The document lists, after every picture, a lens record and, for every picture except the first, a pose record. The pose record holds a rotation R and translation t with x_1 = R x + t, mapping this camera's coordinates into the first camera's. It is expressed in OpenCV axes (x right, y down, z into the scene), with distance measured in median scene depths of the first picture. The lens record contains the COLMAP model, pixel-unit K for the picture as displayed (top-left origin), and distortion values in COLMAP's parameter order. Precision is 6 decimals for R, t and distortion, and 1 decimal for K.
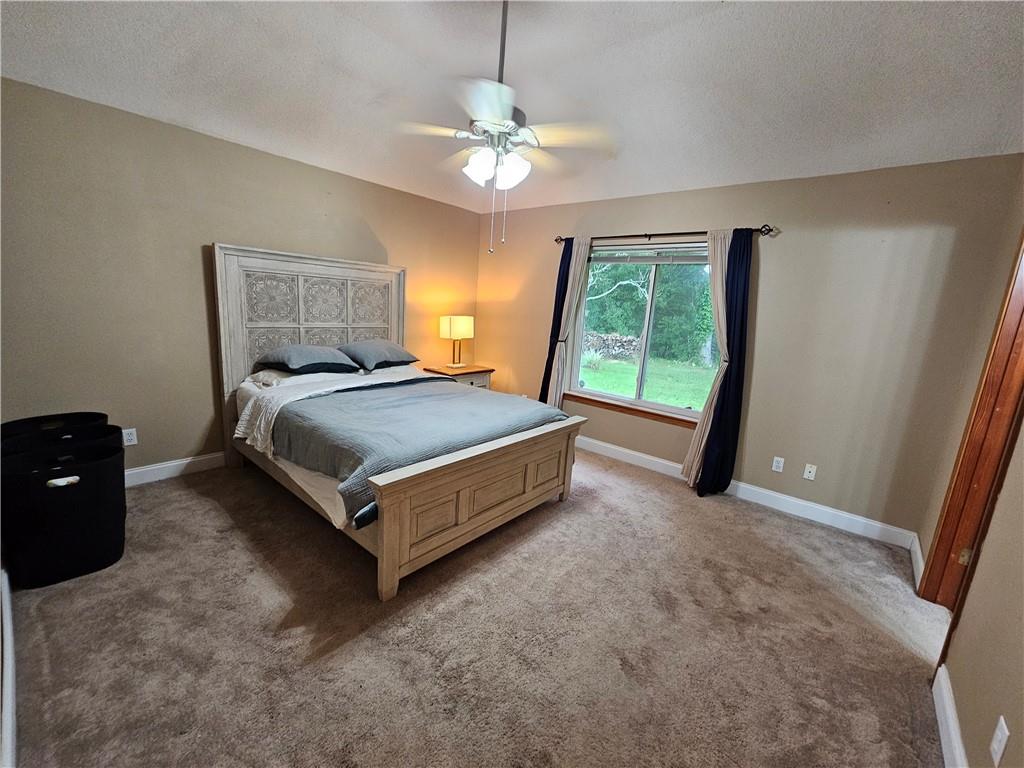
lens RADIAL K [[417.1, 0, 513.9], [0, 417.1, 382.9], [0, 0, 1]] dist [0.000546, 0.000052]
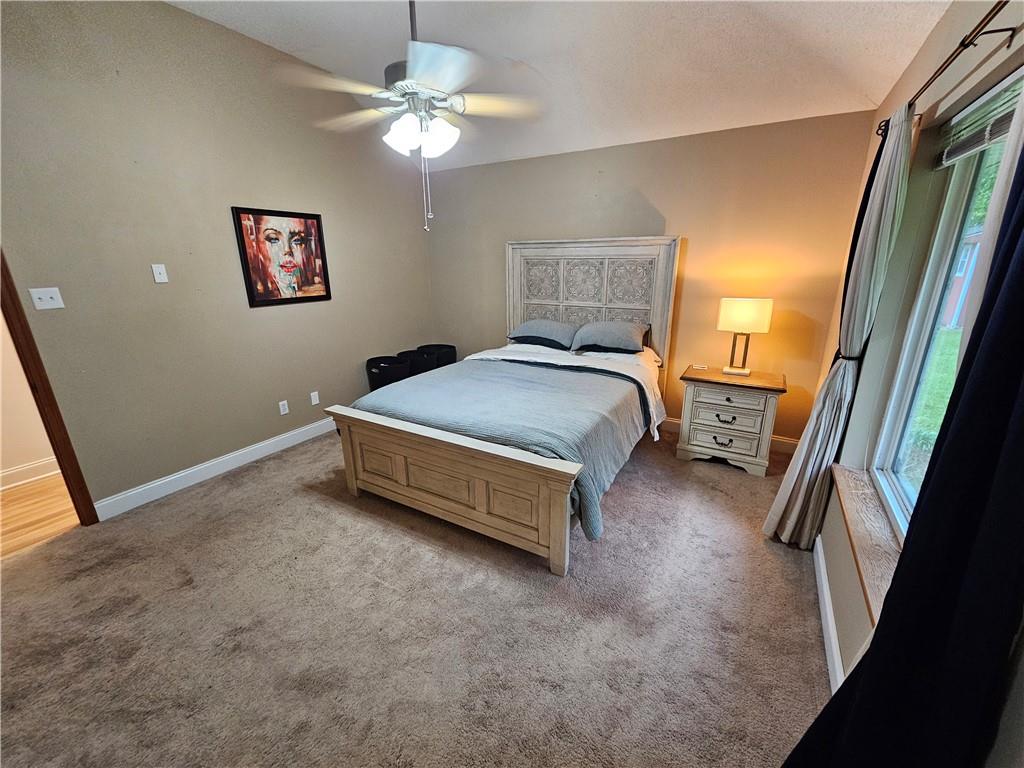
lens RADIAL K [[417.1, 0, 515.2], [0, 417.1, 388.0], [0, 0, 1]] dist [0.000546, 0.000052]
pose [[0.179329, 0.226234, -0.957423, 0.661139], [-0.163614, 0.966505, 0.197735, -0.129377], [0.970089, 0.121188, 0.210337, 0.721962]]
